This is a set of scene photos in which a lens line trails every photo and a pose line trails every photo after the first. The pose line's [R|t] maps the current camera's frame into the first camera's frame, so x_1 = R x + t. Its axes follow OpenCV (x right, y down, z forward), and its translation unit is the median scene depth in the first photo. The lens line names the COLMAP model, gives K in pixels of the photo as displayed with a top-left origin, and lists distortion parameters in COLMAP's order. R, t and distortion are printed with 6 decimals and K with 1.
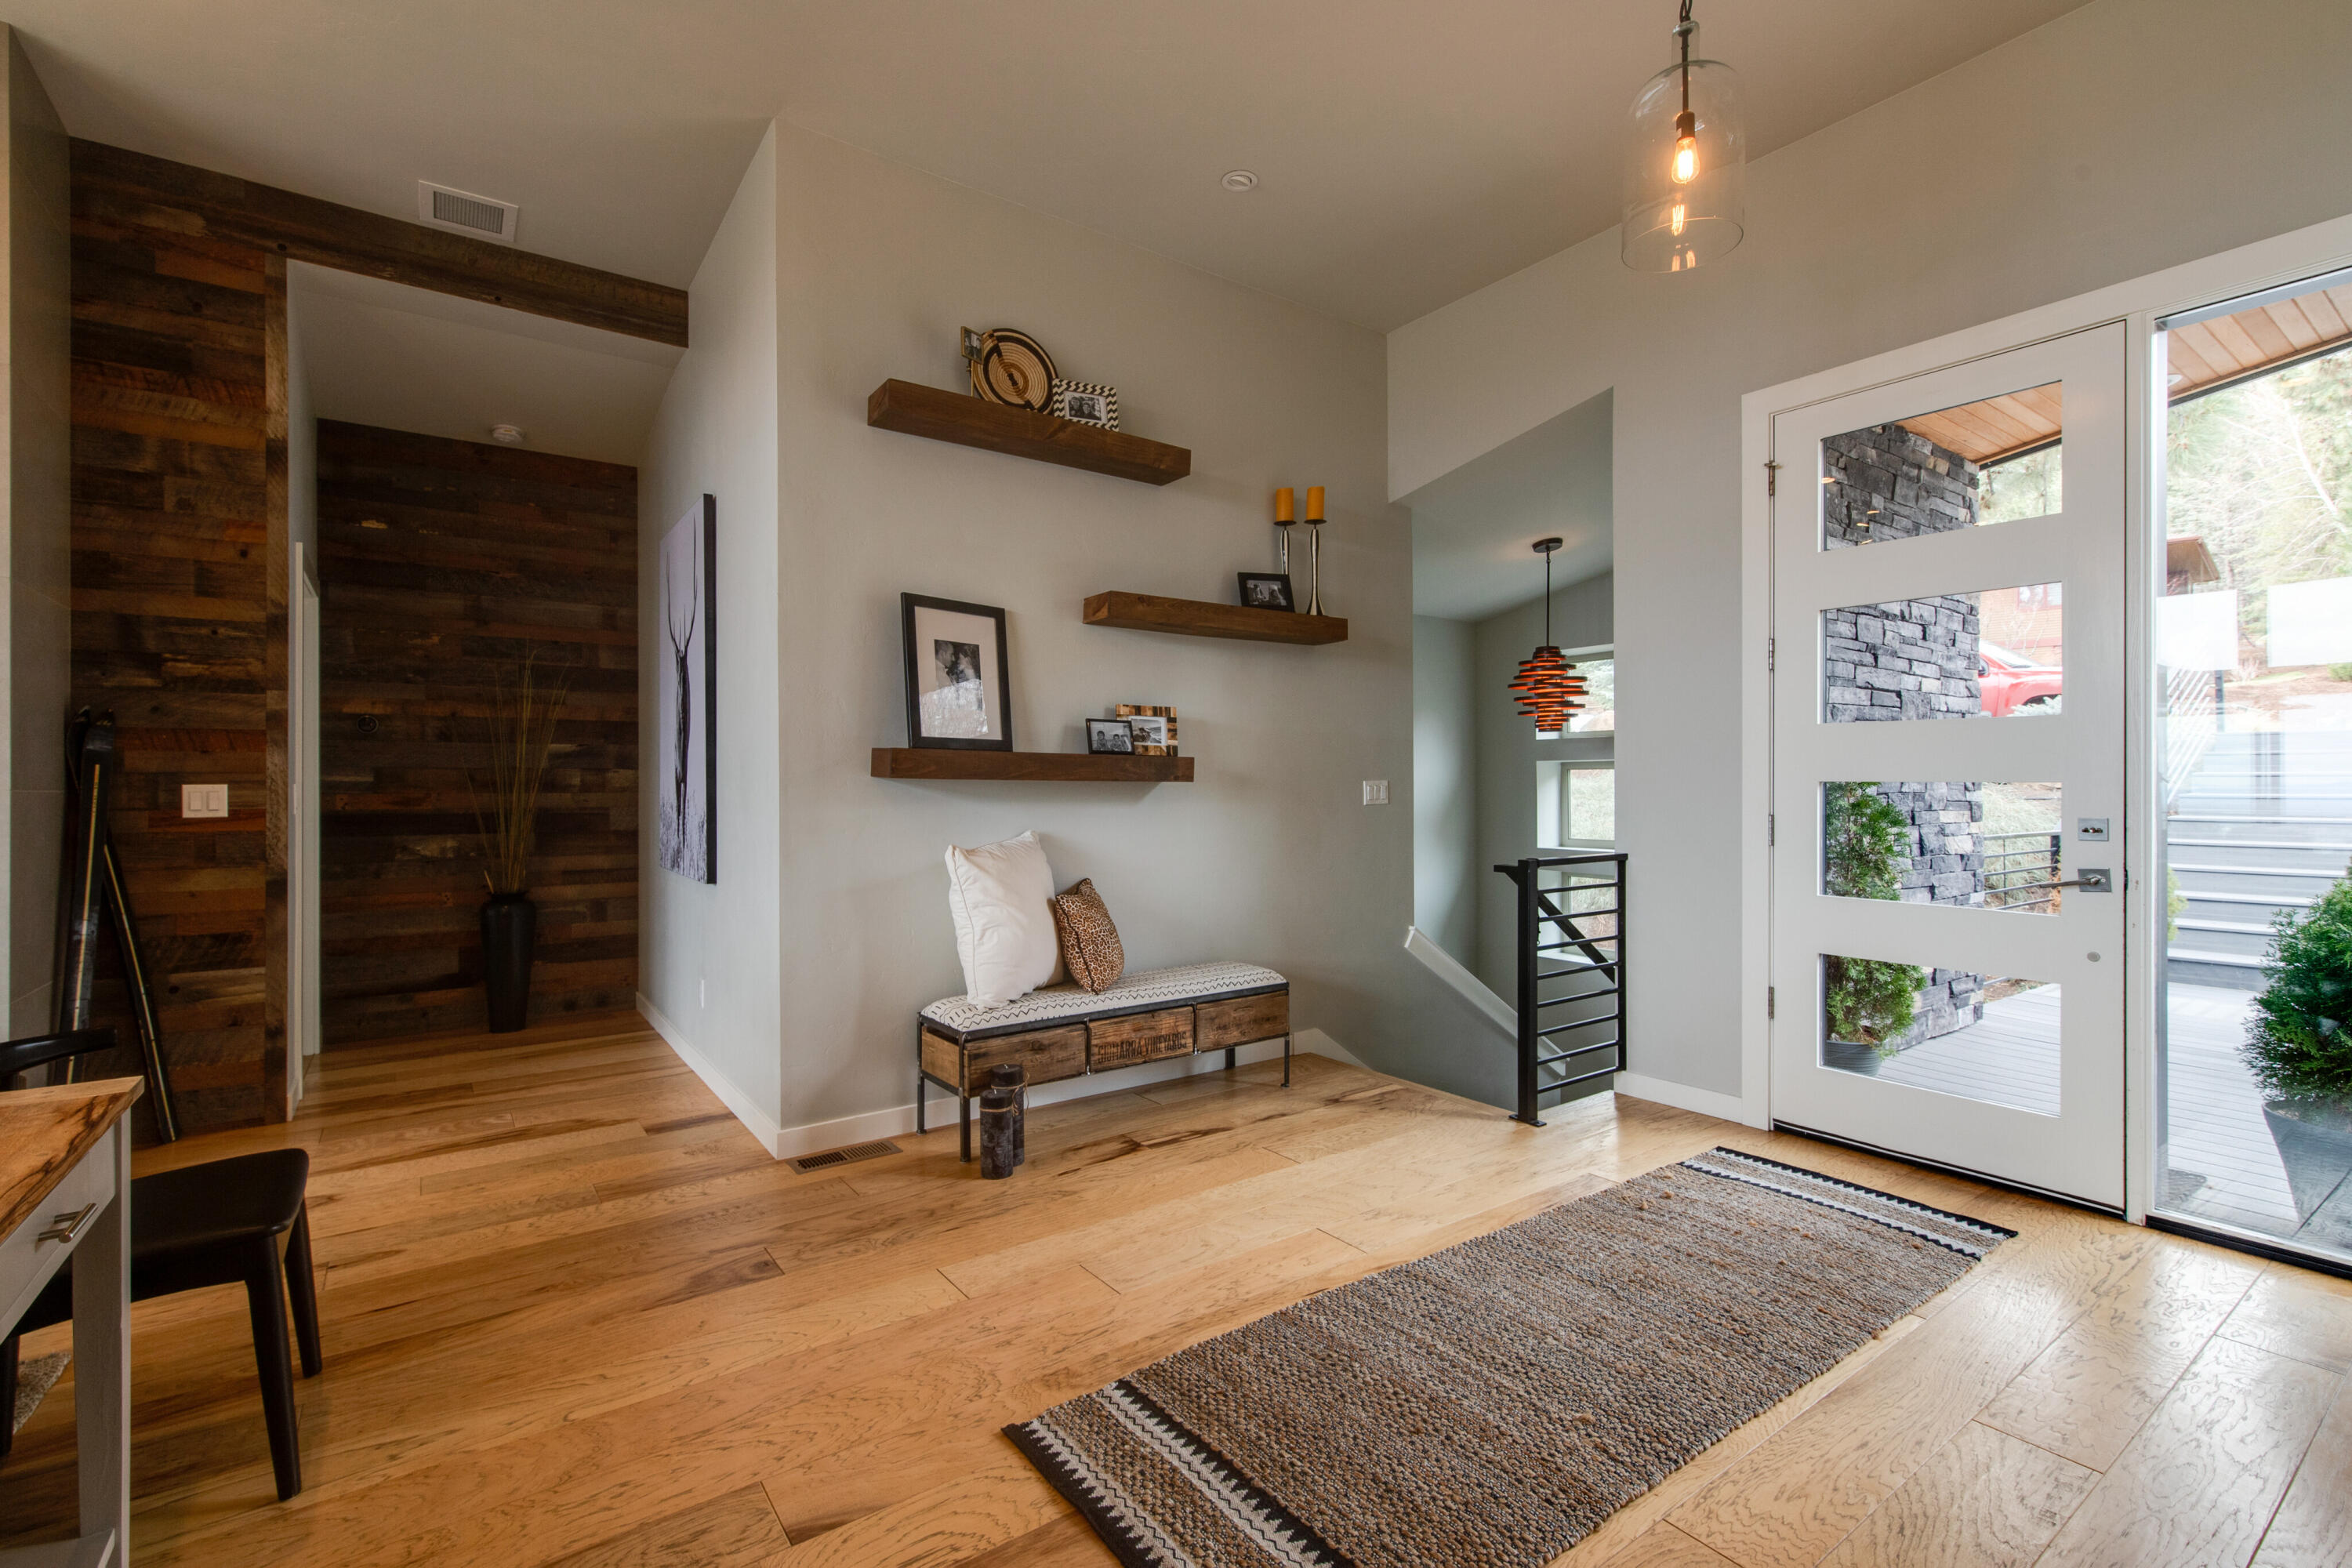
lens RADIAL K [[1041.3, 0, 1172.1], [0, 1041.3, 784.4], [0, 0, 1]] dist [0.000150, -0.000058]
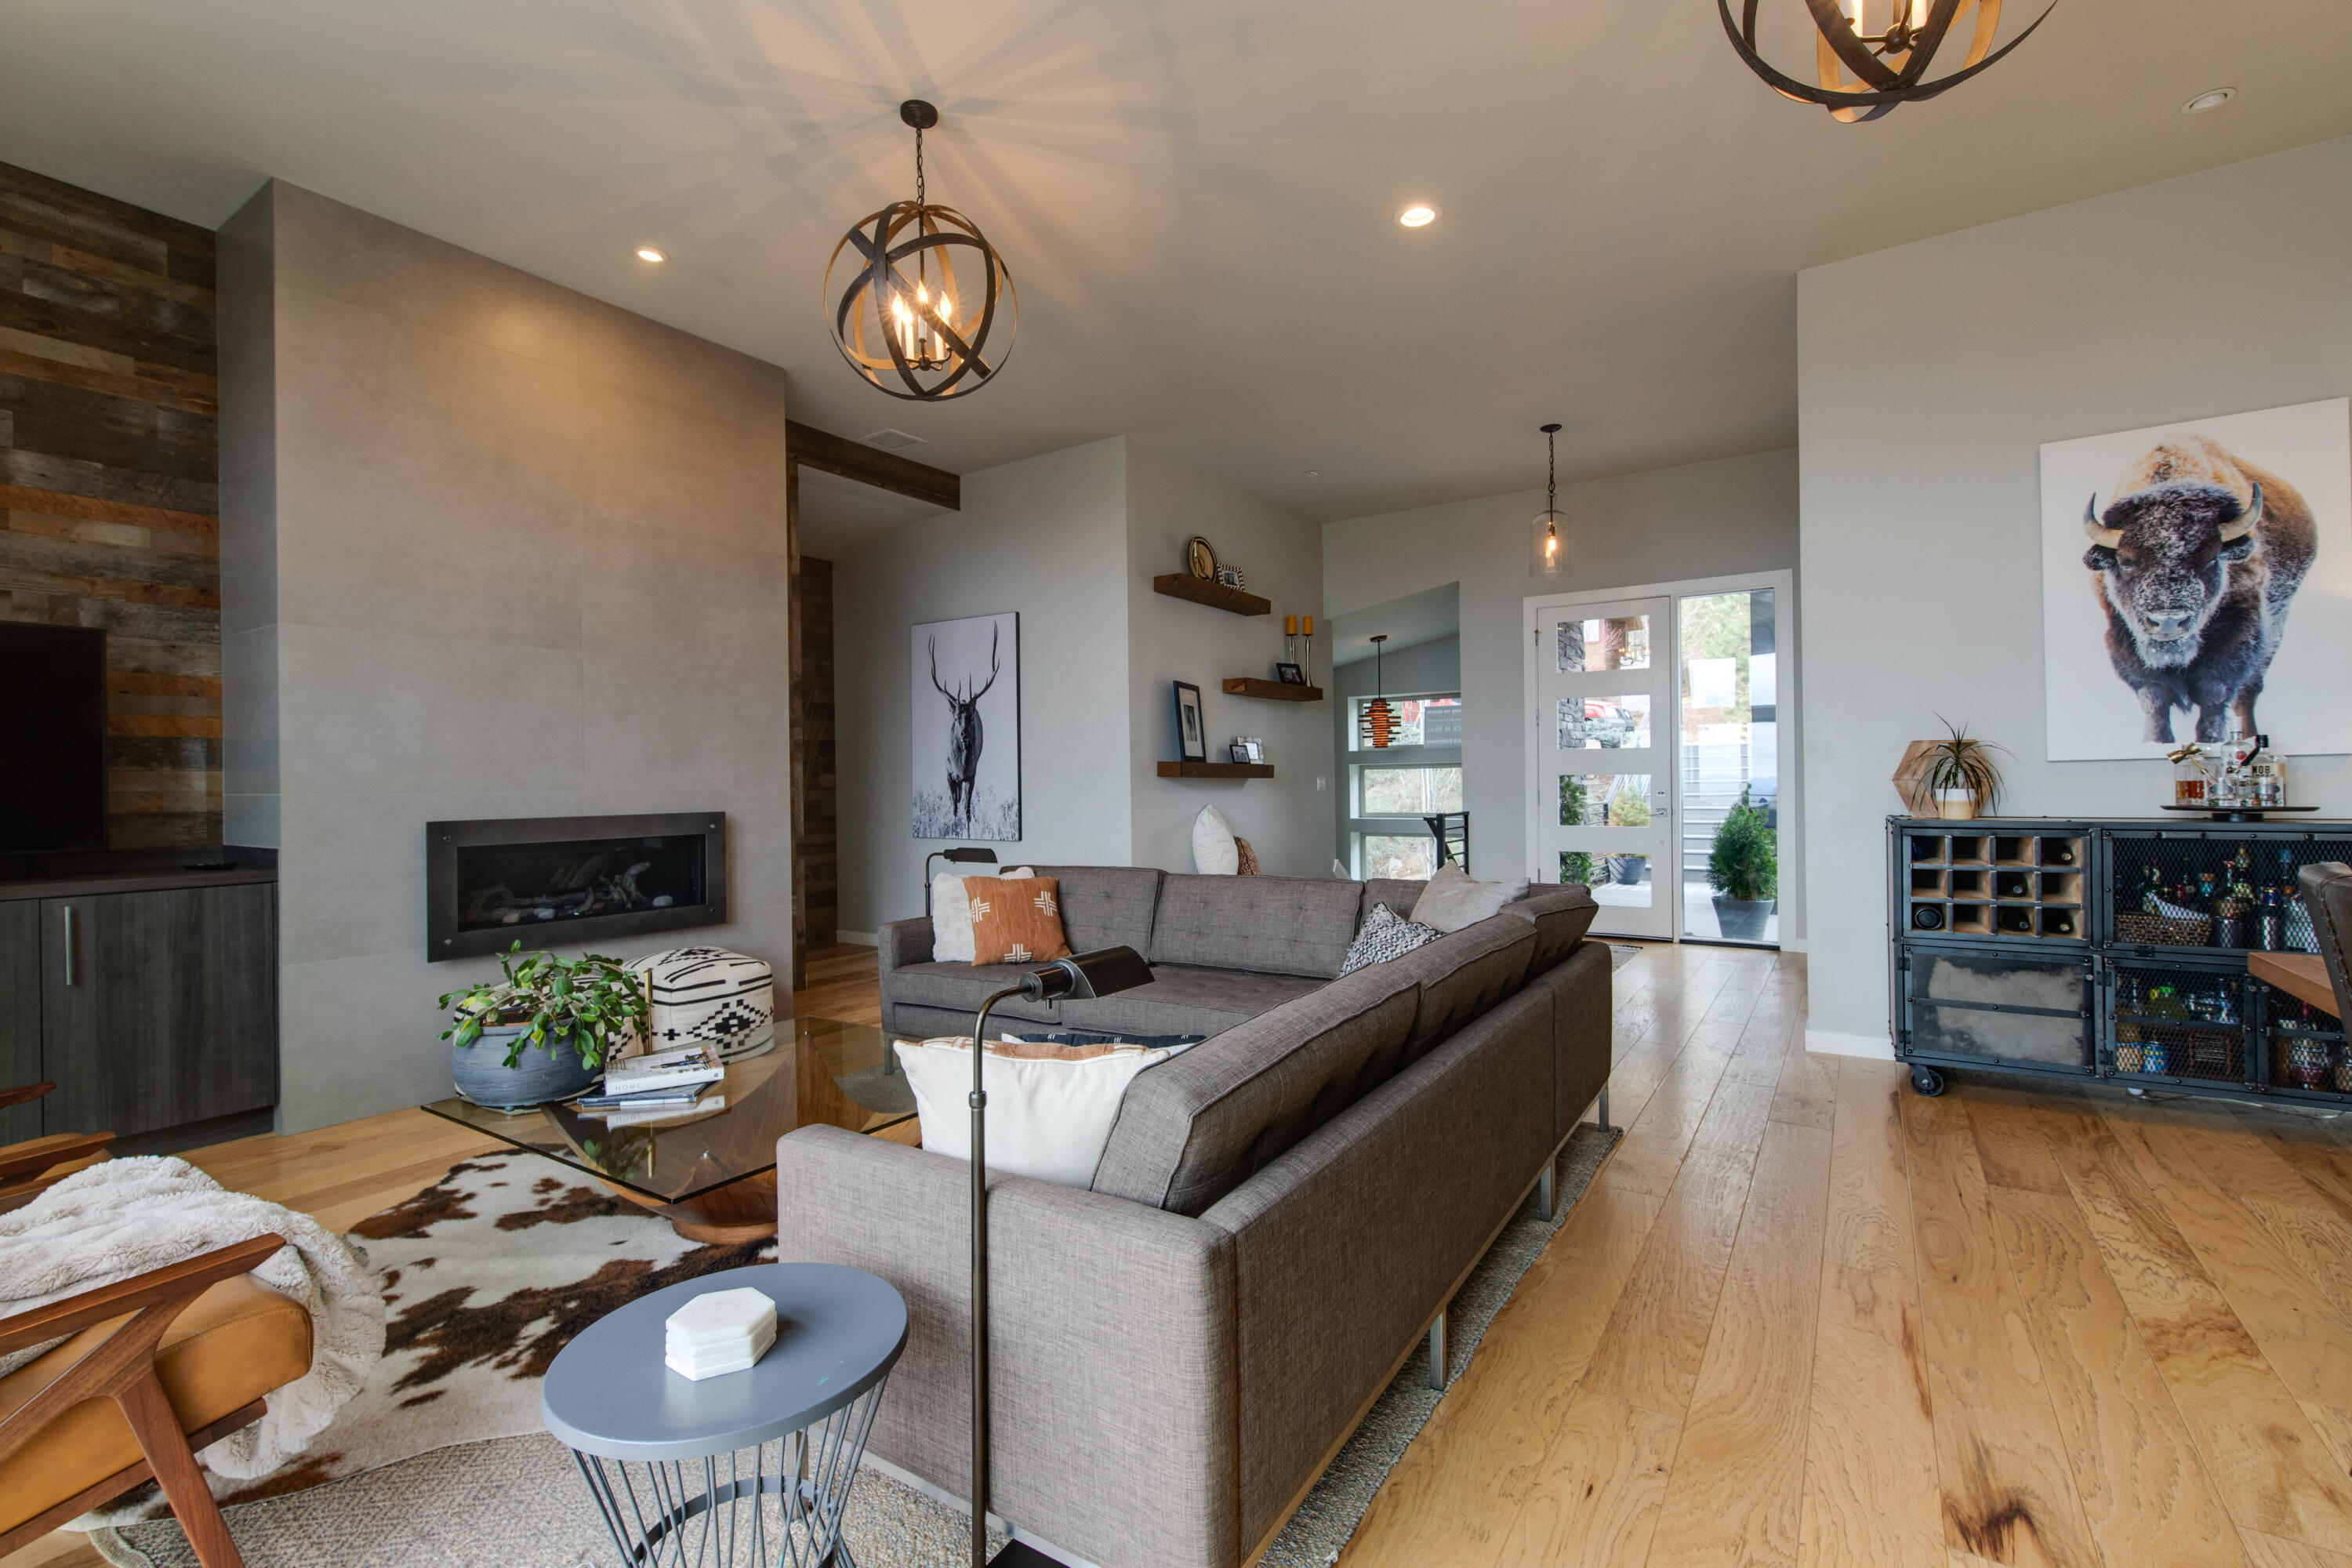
lens RADIAL K [[1041.3, 0, 1177.9], [0, 1041.3, 782.0], [0, 0, 1]] dist [0.000150, -0.000058]
pose [[0.931431, -0.011517, 0.363734, -0.826711], [0.012479, 0.999922, -0.000294, 0.003128], [-0.363703, 0.004812, 0.931503, -0.684290]]
